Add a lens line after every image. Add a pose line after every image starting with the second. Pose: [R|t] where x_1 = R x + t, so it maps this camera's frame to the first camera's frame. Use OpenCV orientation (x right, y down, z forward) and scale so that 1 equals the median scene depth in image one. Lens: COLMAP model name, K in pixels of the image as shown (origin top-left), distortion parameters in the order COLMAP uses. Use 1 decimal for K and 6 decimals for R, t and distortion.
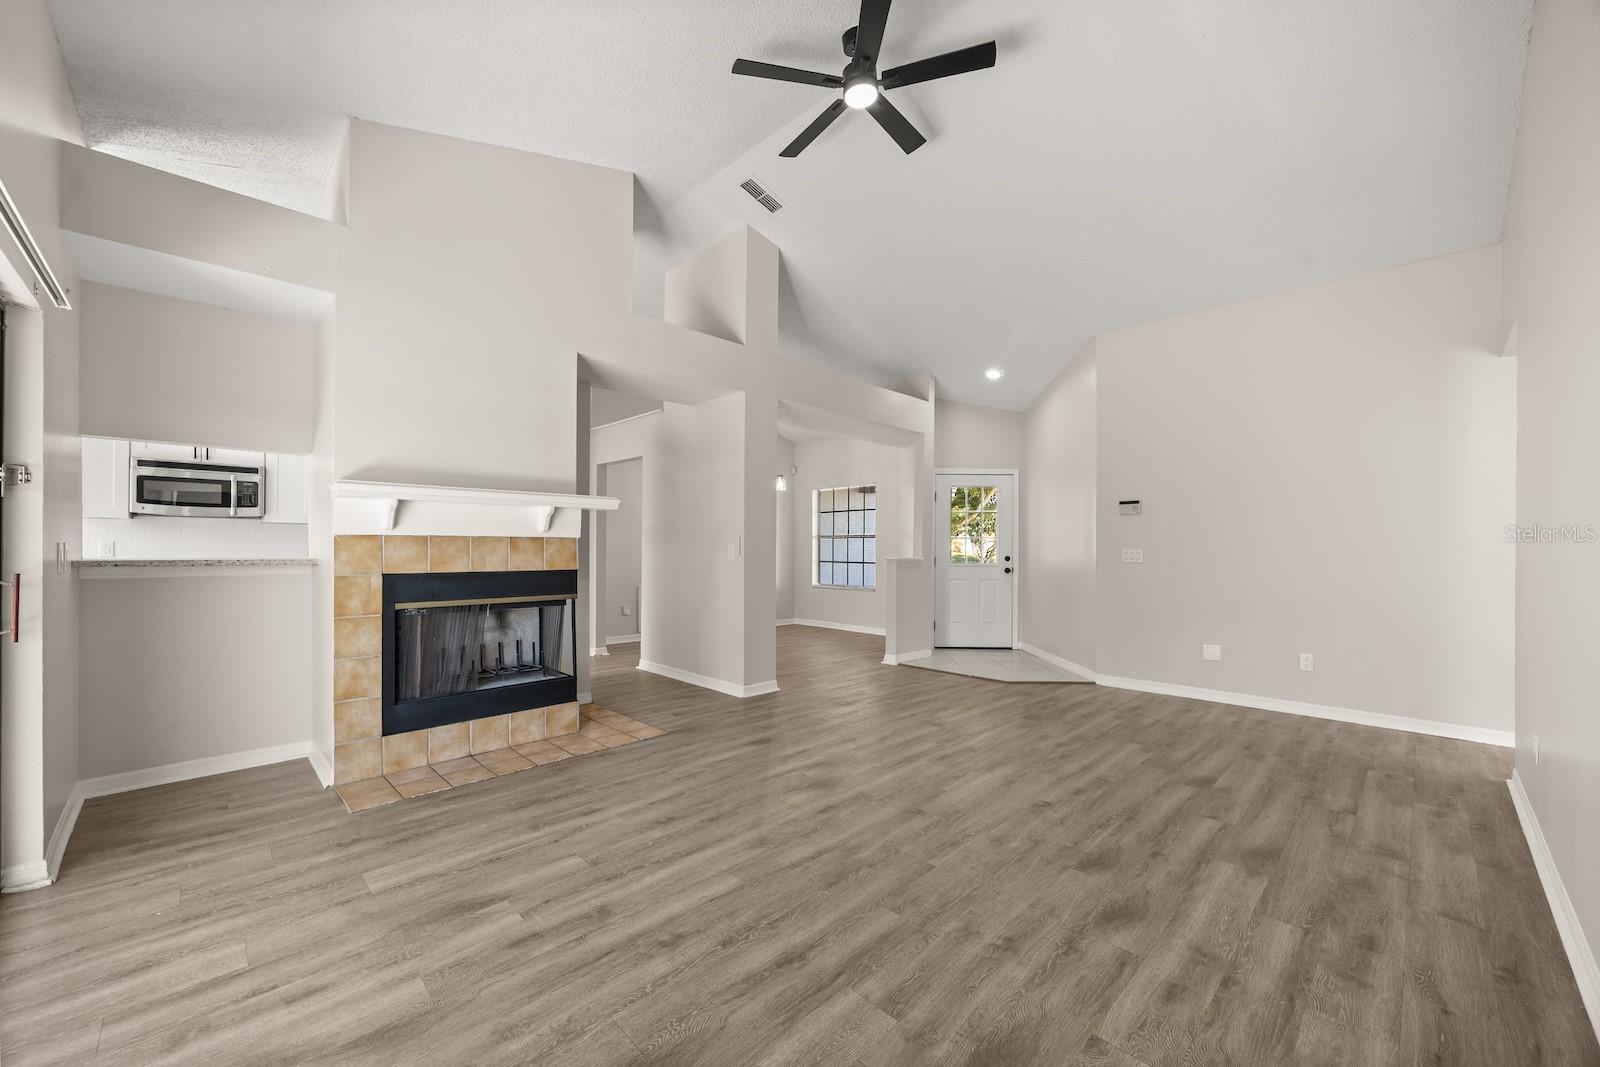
lens RADIAL K [[614.4, 0, 799.4], [0, 614.4, 547.2], [0, 0, 1]] dist [0.001388, -0.000186]
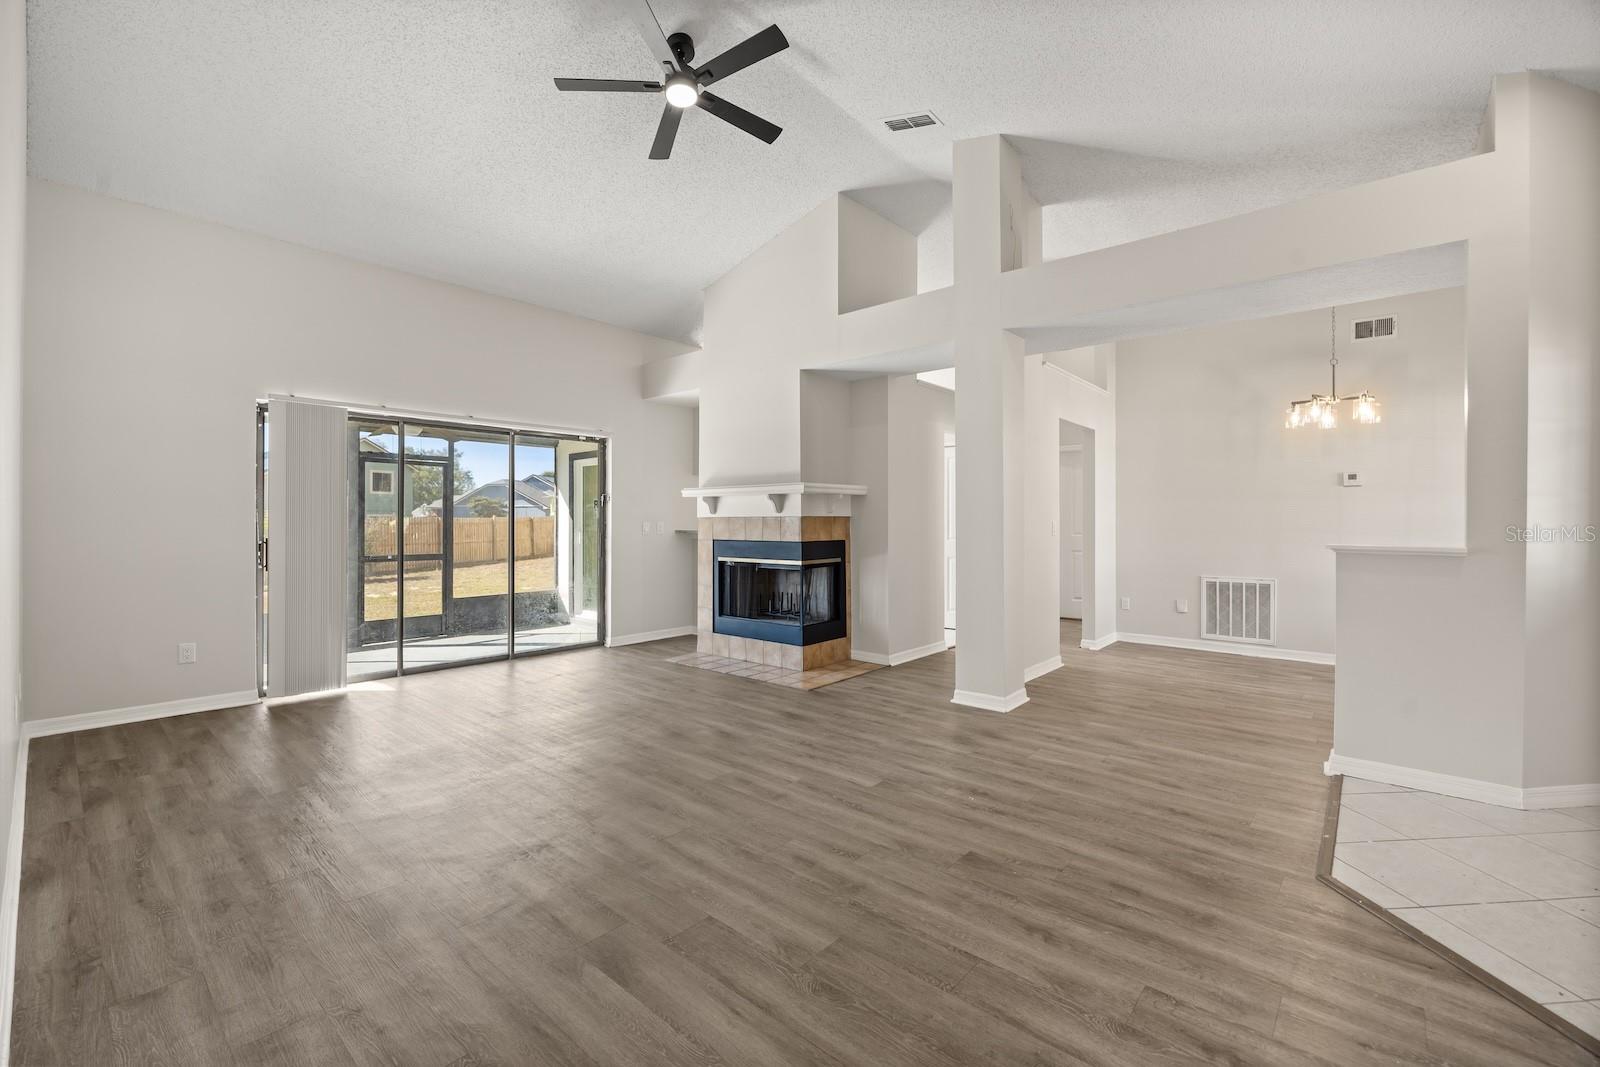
lens RADIAL K [[670.7, 0, 809.8], [0, 670.7, 521.6], [0, 0, 1]] dist [-0.016378, 0.001353]
pose [[0.080763, -0.006918, -0.996709, 1.153026], [-0.000857, 0.999975, -0.007010, 0.005460], [0.996733, 0.001420, 0.080755, 1.038504]]
